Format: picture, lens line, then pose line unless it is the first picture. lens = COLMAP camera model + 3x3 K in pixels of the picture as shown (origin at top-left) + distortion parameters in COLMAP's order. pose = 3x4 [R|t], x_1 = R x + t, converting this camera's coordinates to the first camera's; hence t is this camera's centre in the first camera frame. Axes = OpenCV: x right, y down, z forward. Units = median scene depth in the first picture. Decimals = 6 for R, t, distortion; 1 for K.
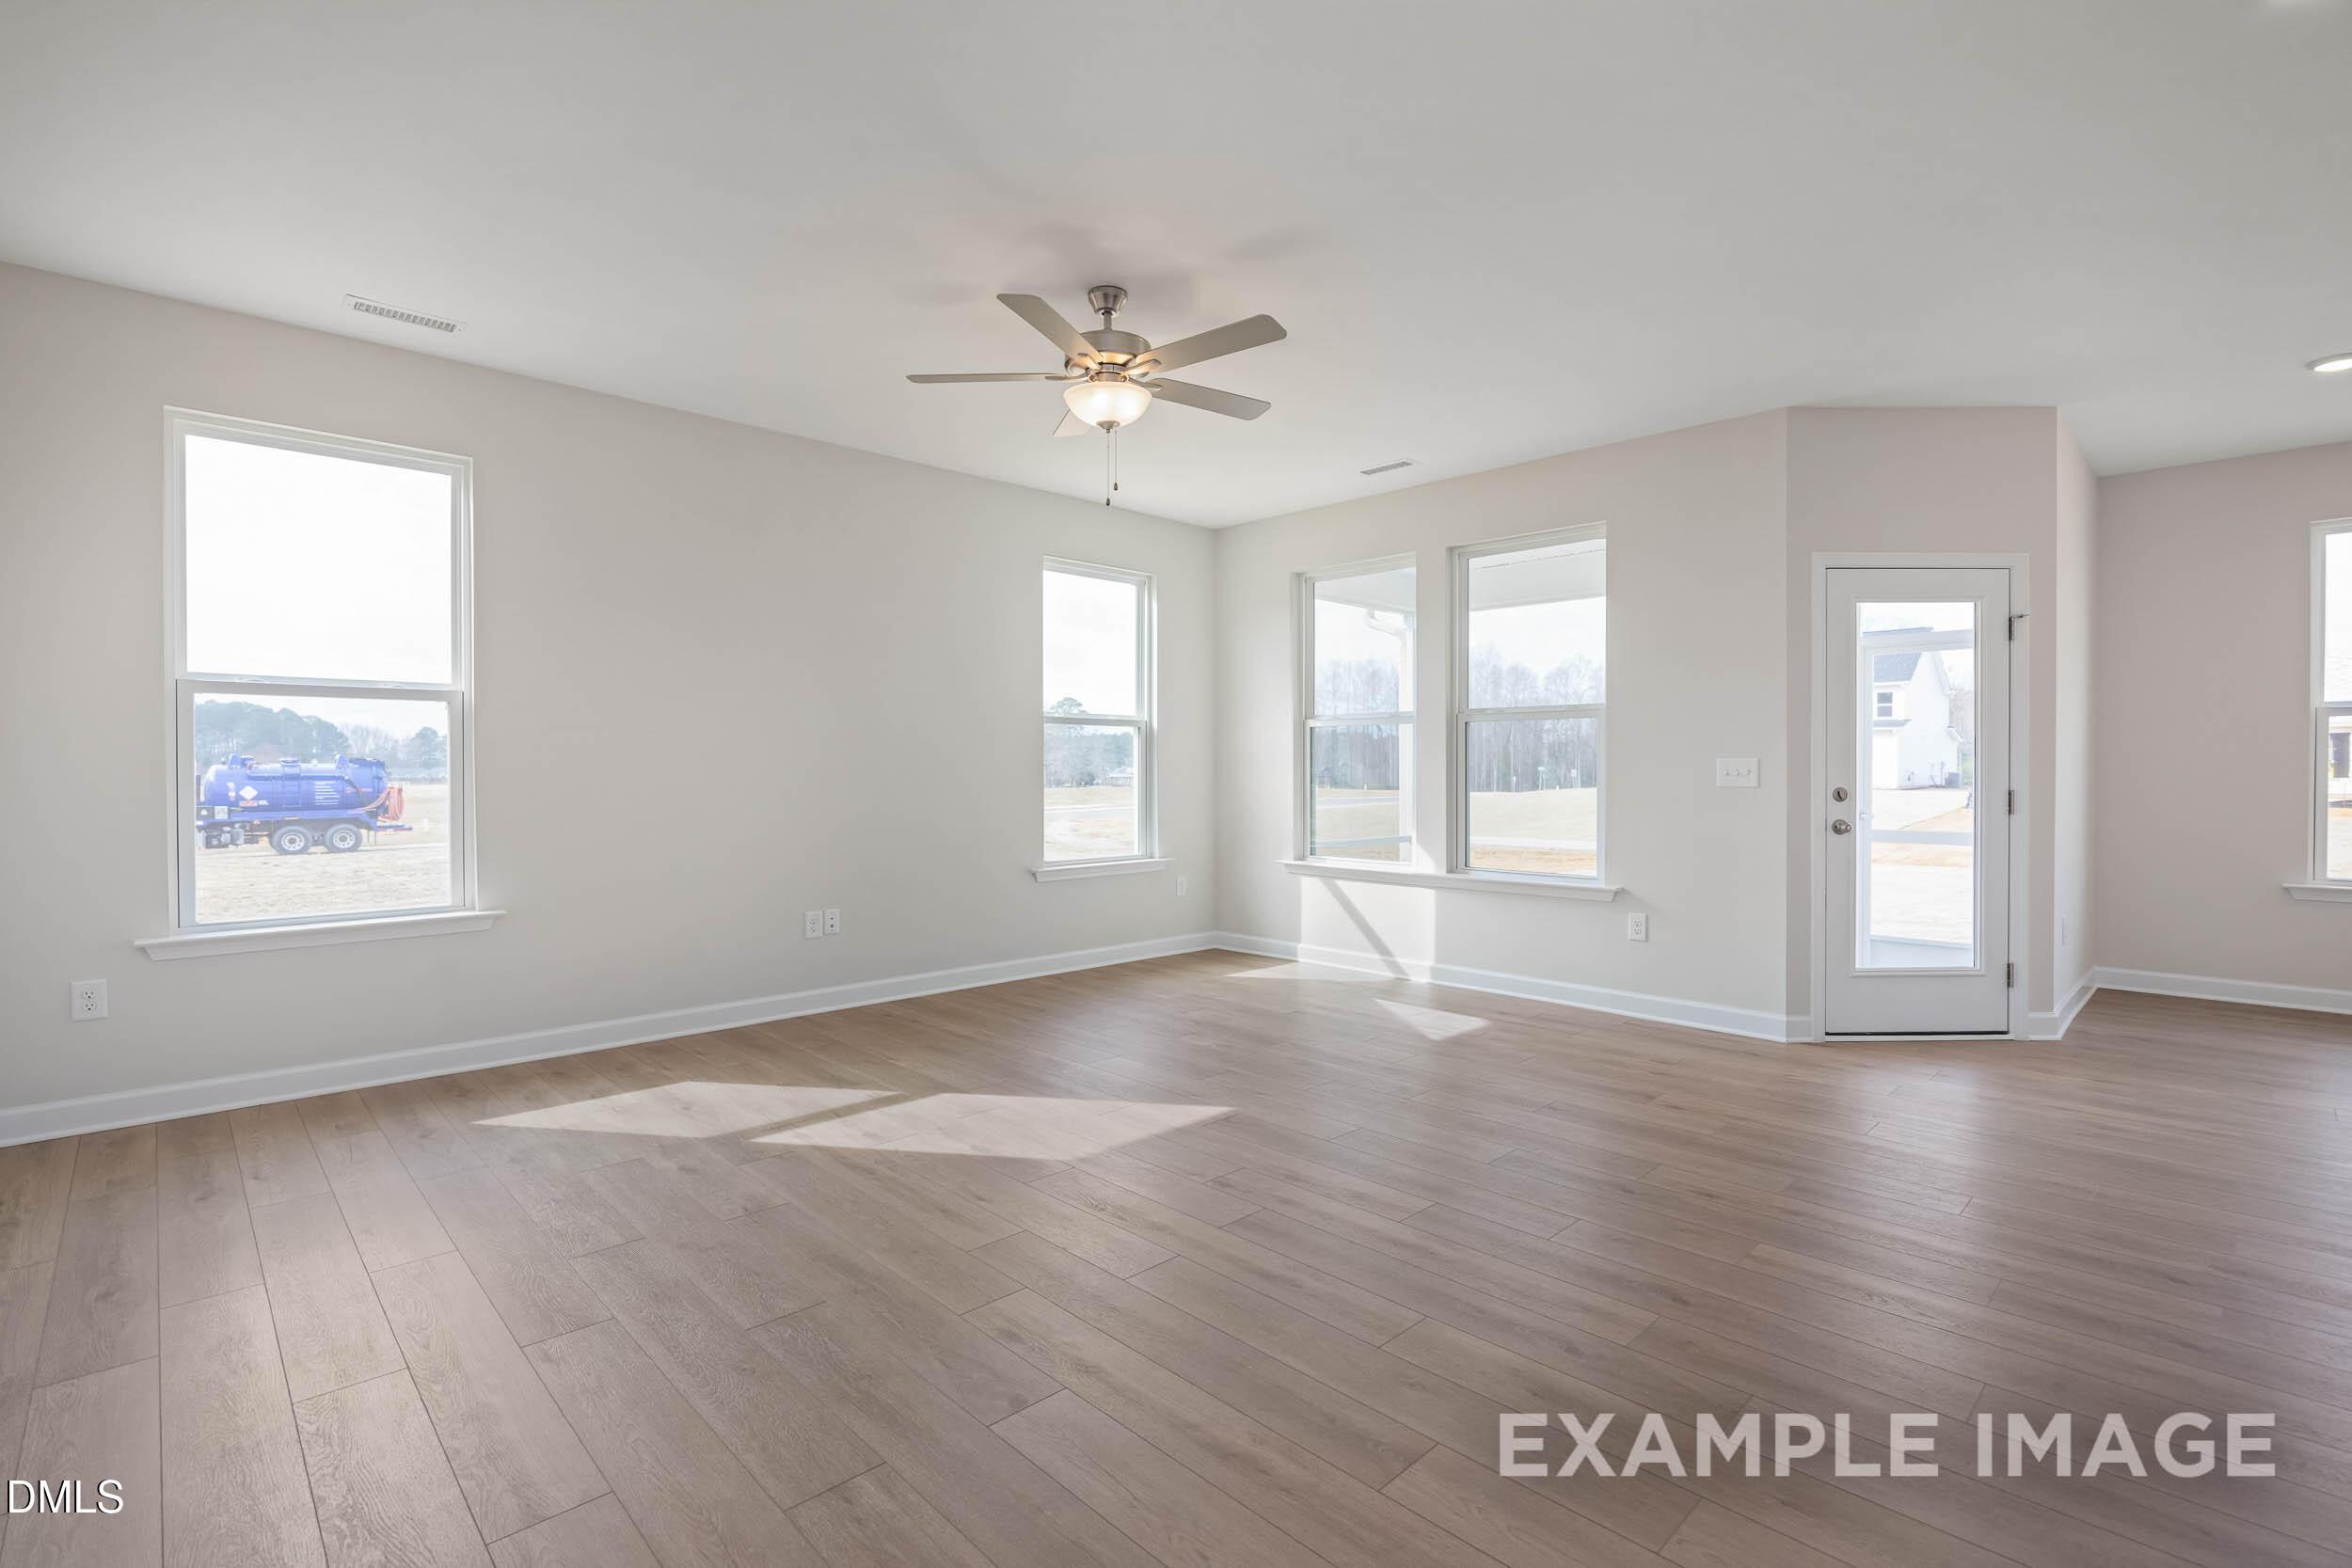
lens RADIAL K [[1080.0, 0, 1175.2], [0, 1080.0, 781.3], [0, 0, 1]] dist [-0.012130, 0.000851]
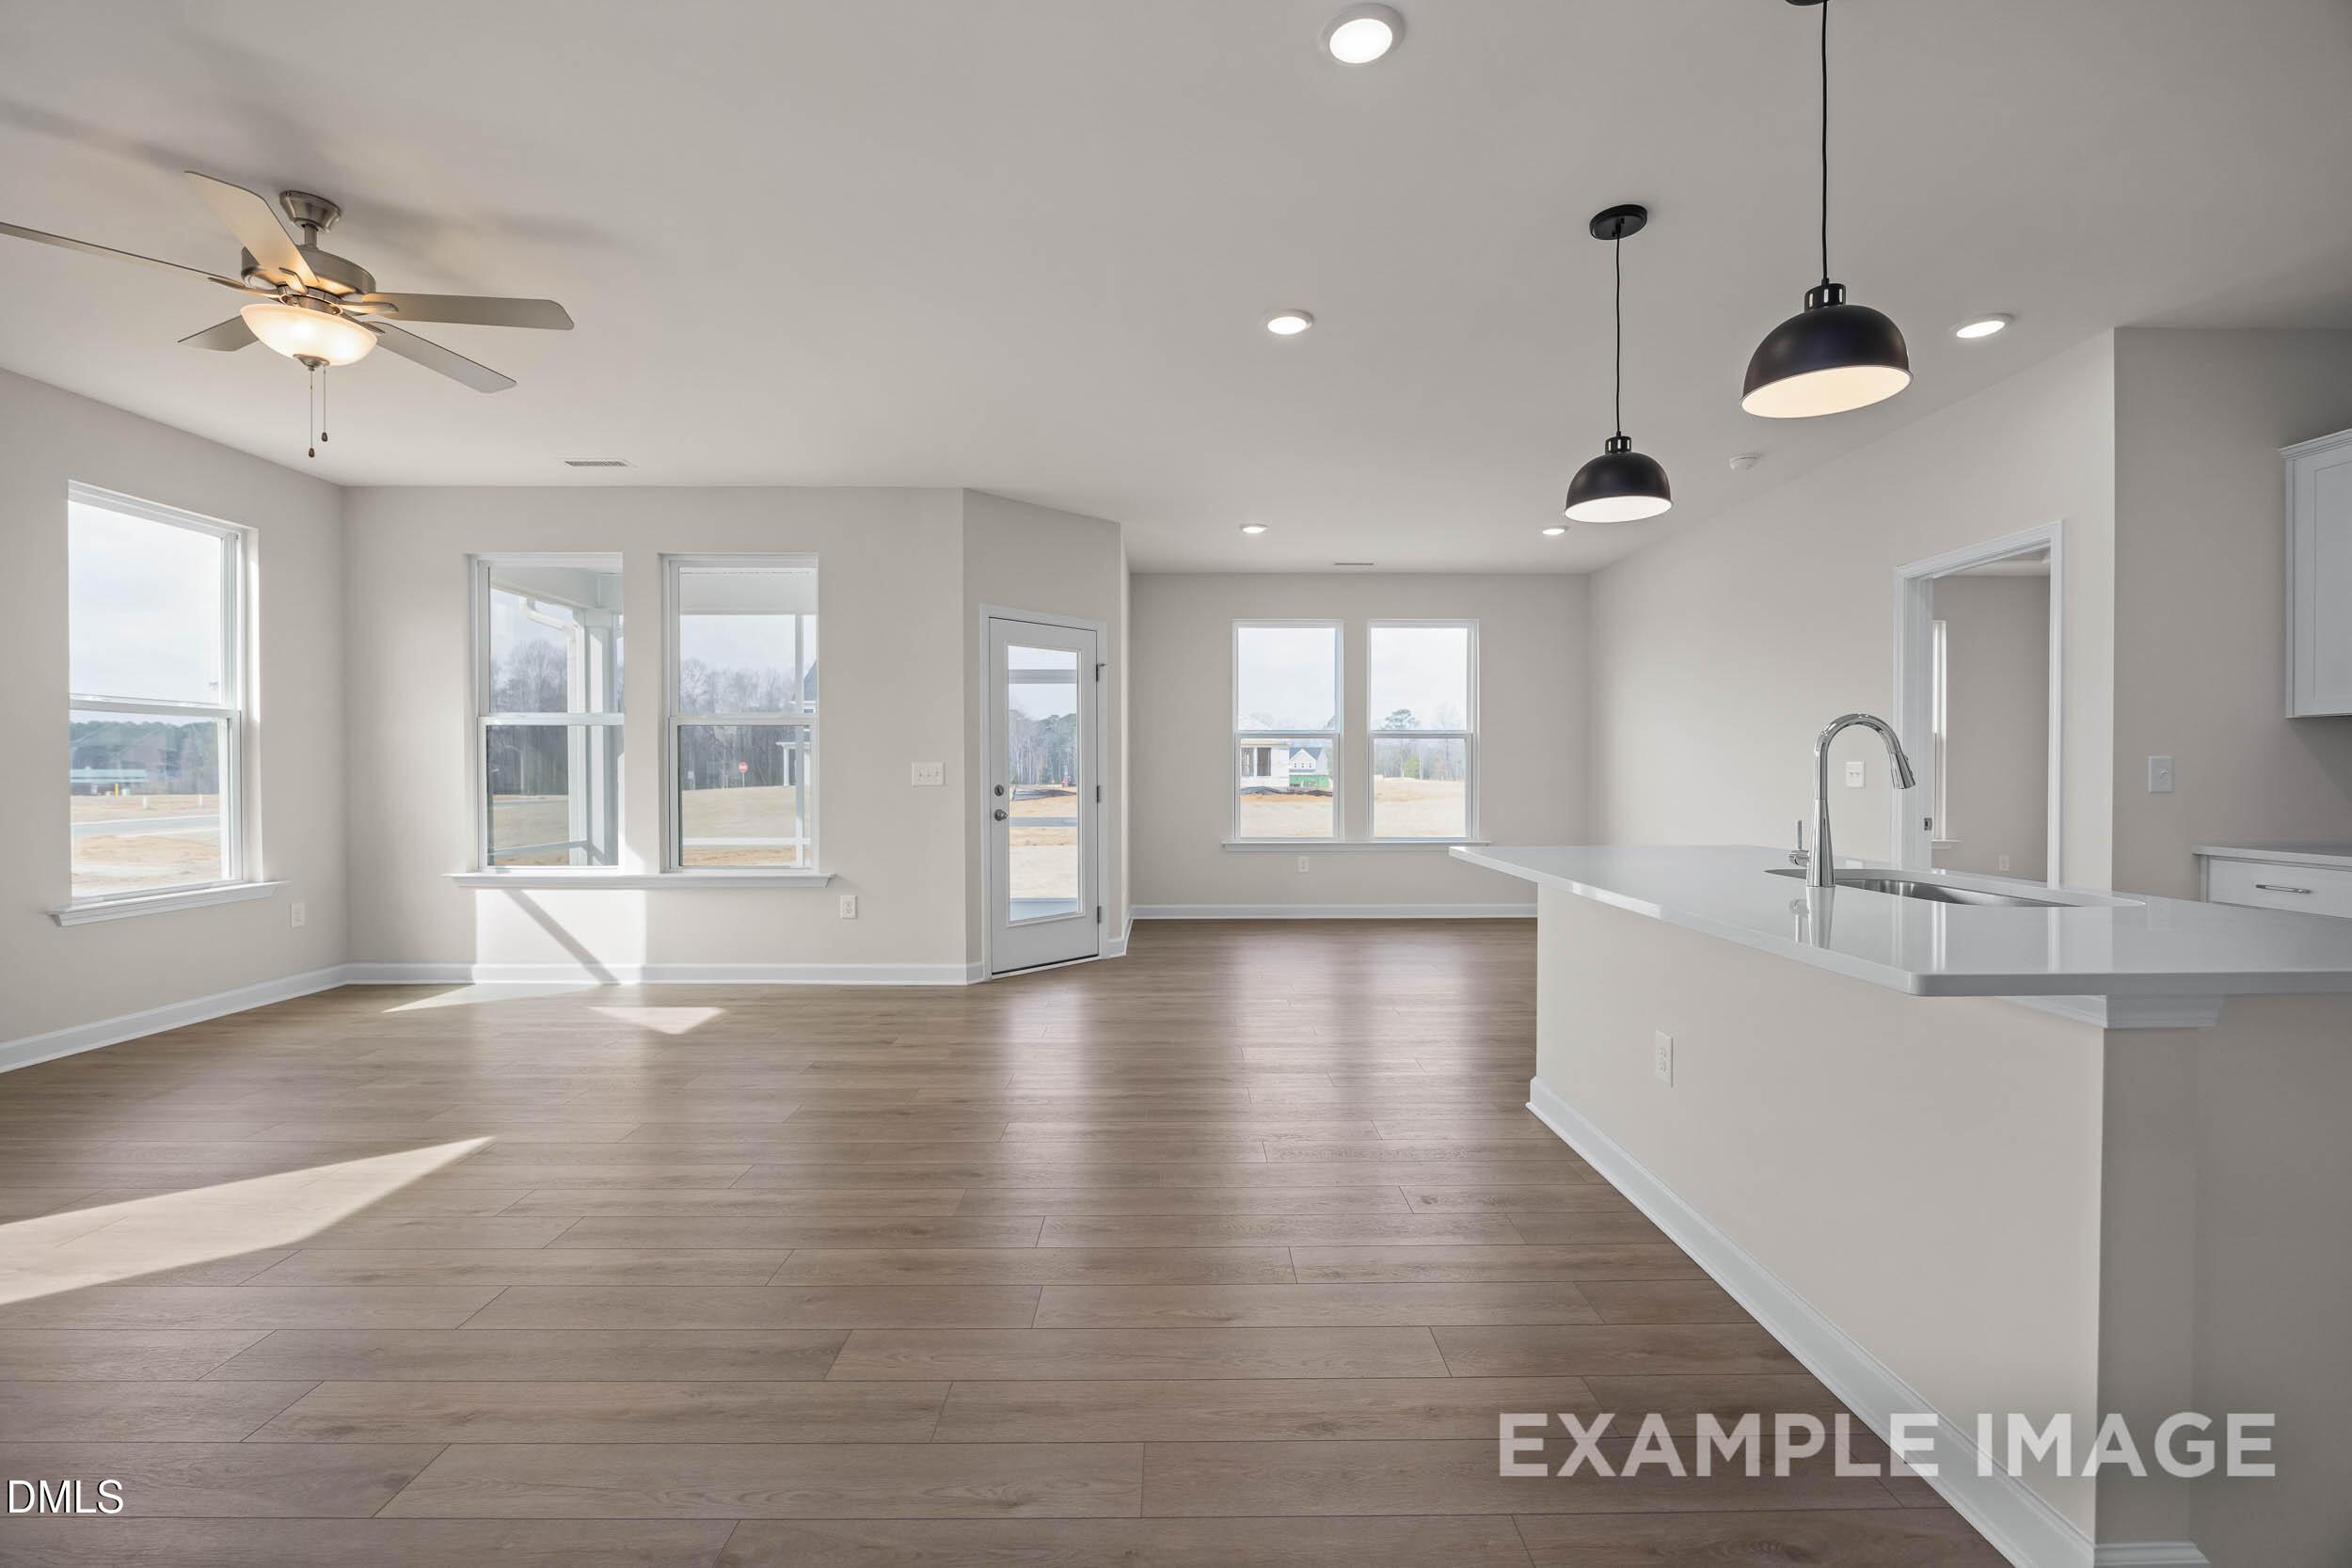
lens RADIAL K [[1021.2, 0, 1175.6], [0, 1021.2, 785.0], [0, 0, 1]] dist [-0.003905, 0.000706]
pose [[0.696155, -0.010831, 0.717810, -0.125301], [0.008671, 0.999940, 0.006679, -0.000506], [-0.717840, 0.001574, 0.696207, -0.023755]]
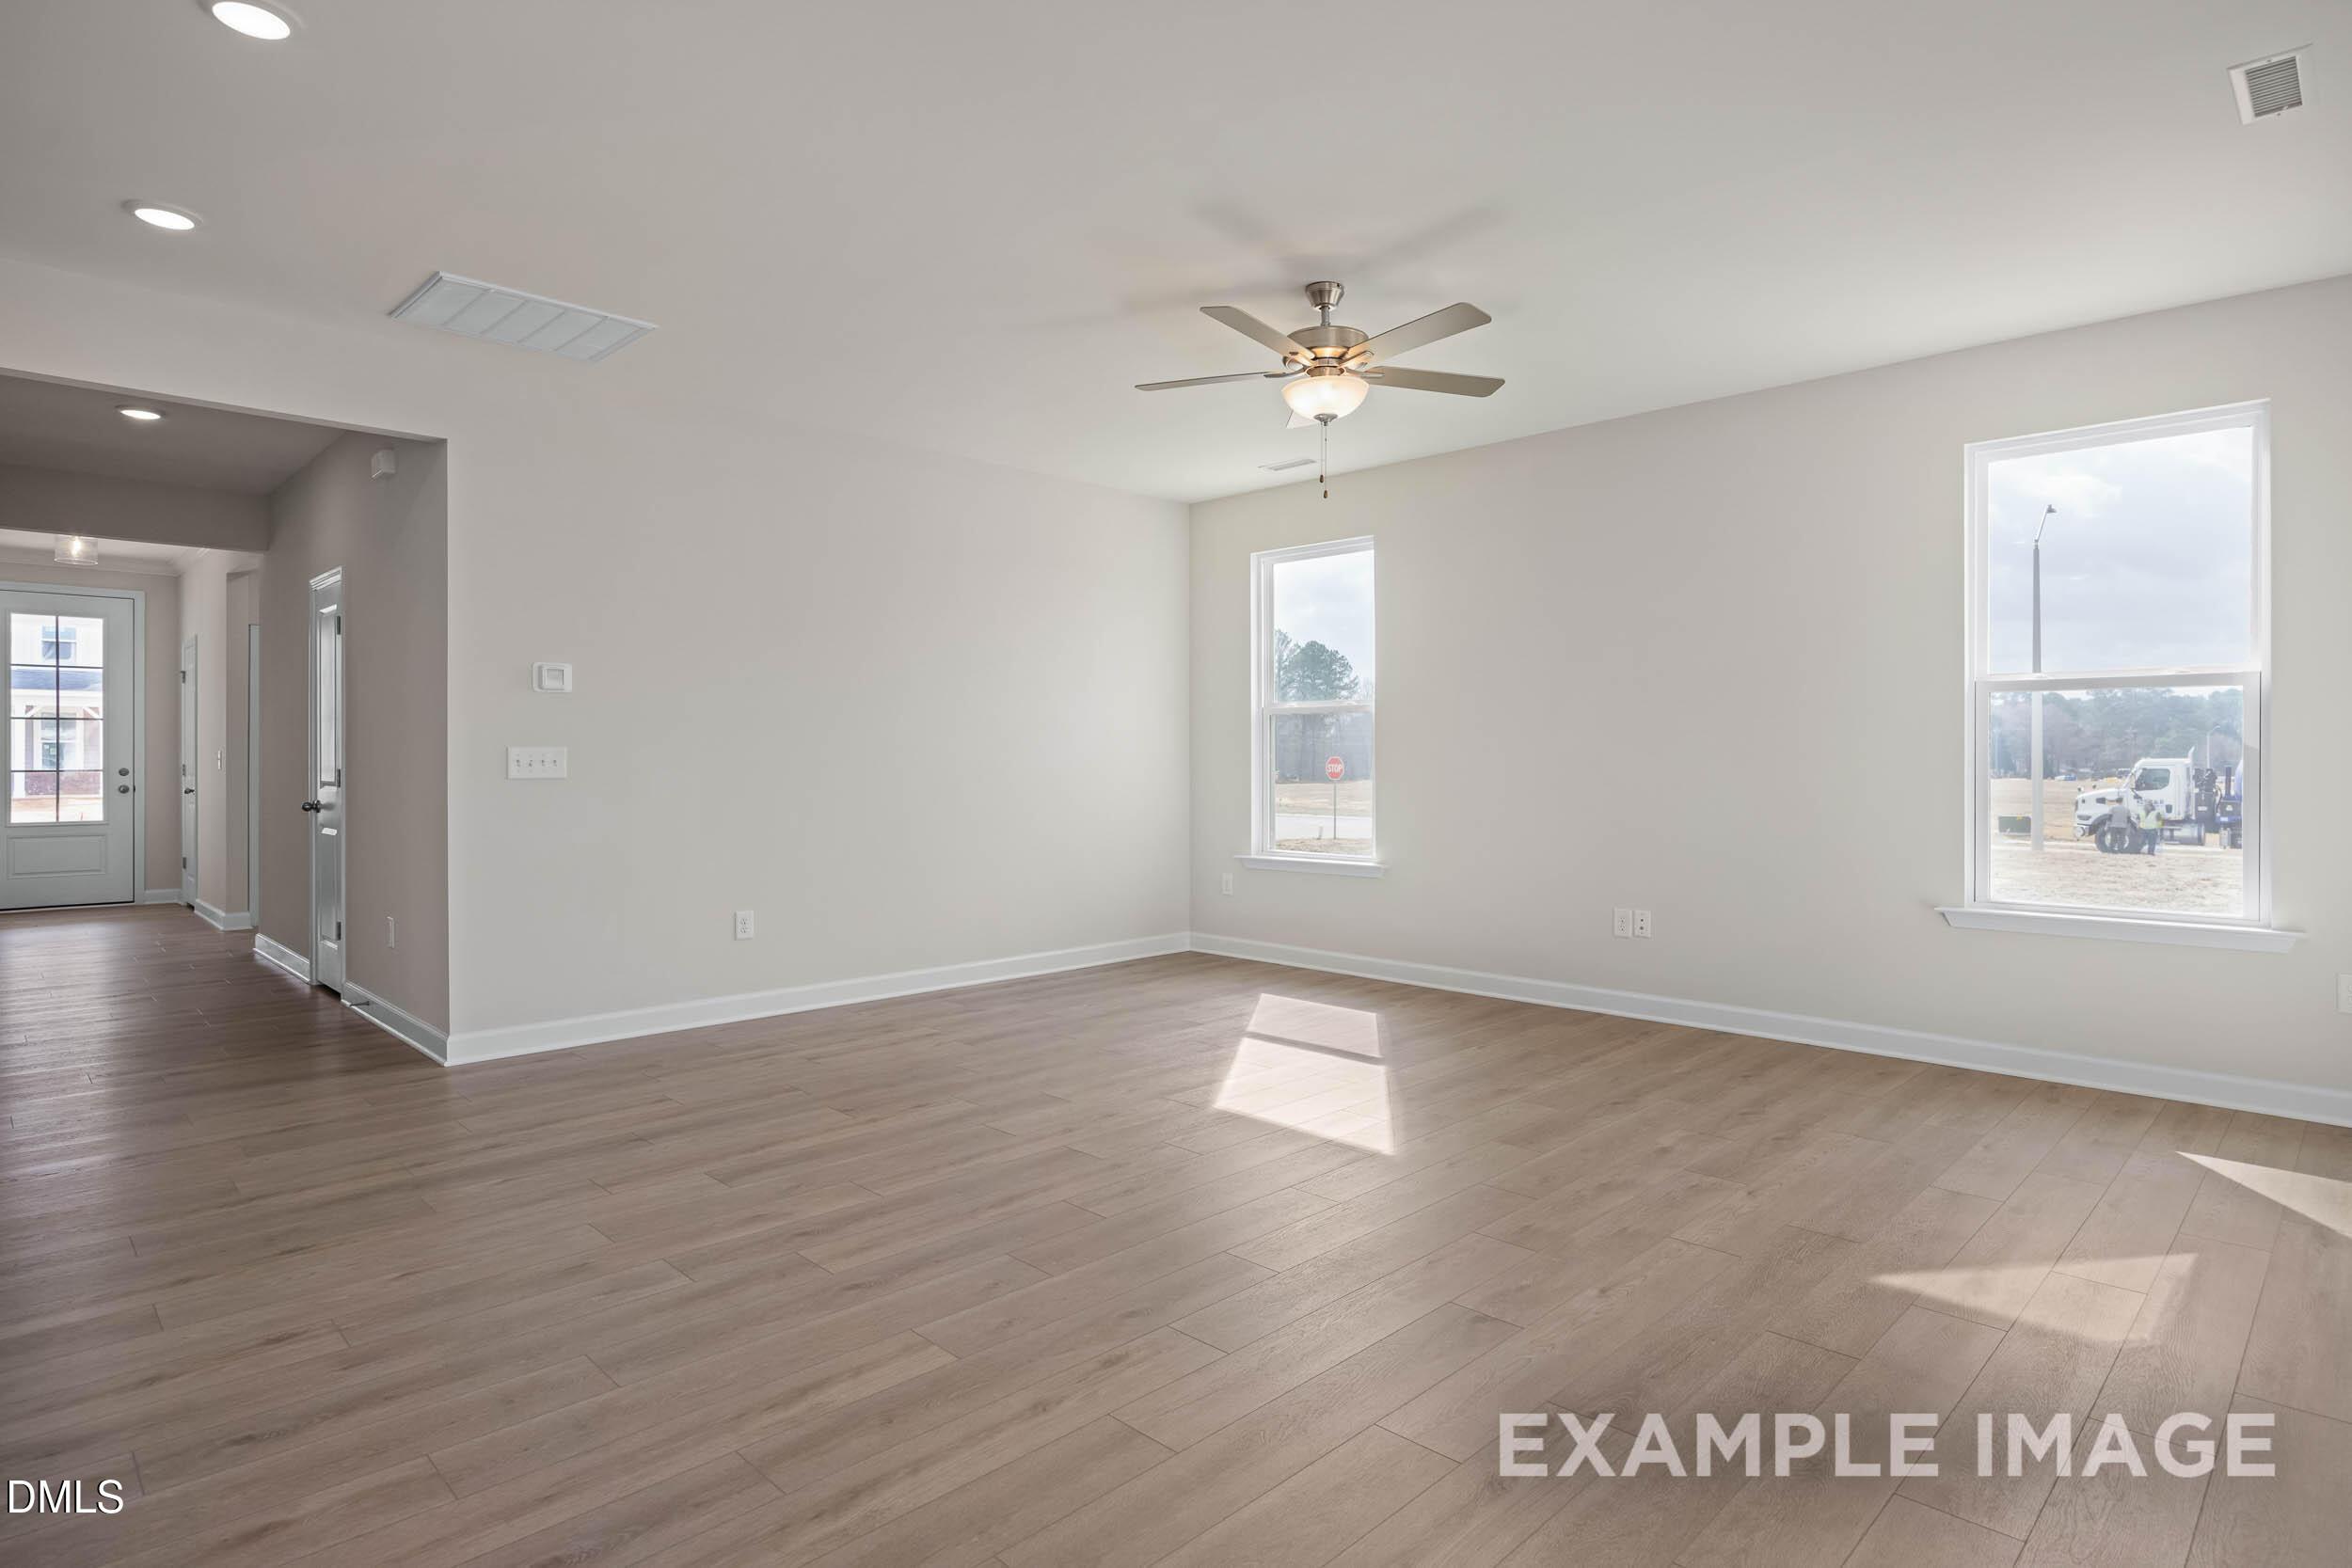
lens RADIAL K [[1238.8, 0, 1186.2], [0, 1238.8, 762.9], [0, 0, 1]] dist [0.001221, -0.000737]
pose [[0.011927, 0.000616, -0.999929, 0.822558], [-0.009615, 0.999954, 0.000502, -0.006375], [0.999883, 0.009608, 0.011933, 0.650130]]
